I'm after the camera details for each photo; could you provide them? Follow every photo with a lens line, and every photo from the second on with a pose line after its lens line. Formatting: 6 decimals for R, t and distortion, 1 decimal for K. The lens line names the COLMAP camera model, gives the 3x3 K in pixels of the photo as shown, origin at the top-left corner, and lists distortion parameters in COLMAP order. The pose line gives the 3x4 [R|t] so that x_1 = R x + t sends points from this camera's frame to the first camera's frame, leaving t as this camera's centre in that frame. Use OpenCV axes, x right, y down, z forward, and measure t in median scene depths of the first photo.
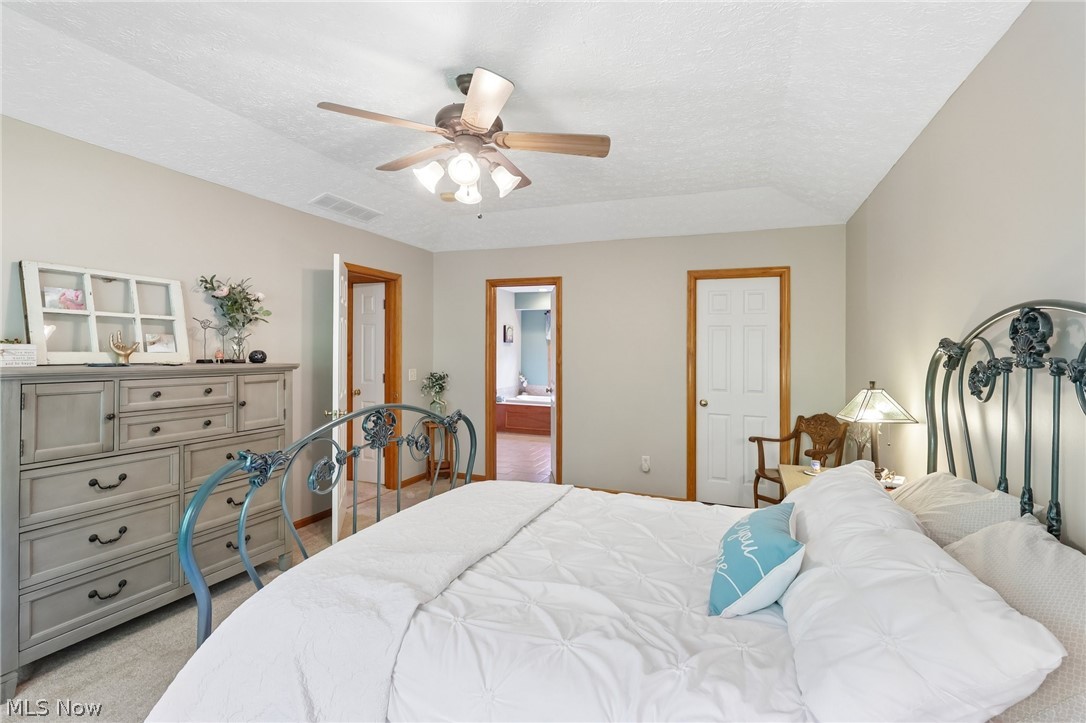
lens RADIAL K [[505.9, 0, 540.5], [0, 505.9, 354.4], [0, 0, 1]] dist [-0.007674, 0.002435]
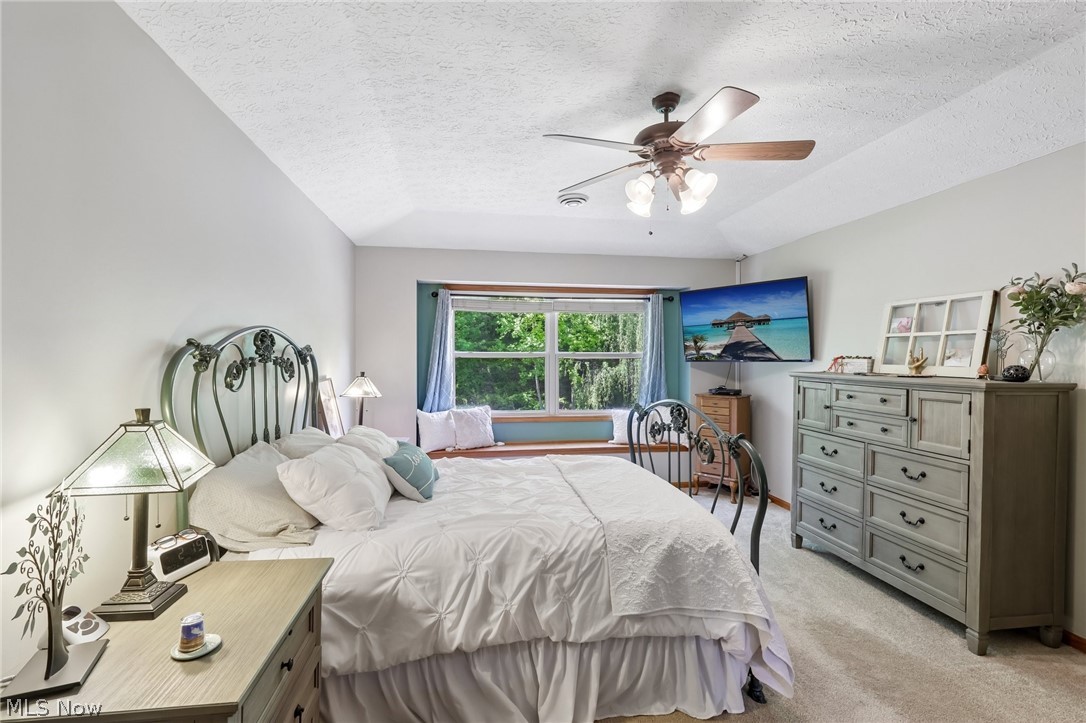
lens RADIAL K [[505.9, 0, 541.5], [0, 505.9, 362.2], [0, 0, 1]] dist [-0.007674, 0.002435]
pose [[-0.853782, -0.010851, -0.520518, 0.639000], [-0.020628, 0.999703, 0.012995, -0.011019], [0.520222, 0.021832, -0.853752, 1.819520]]
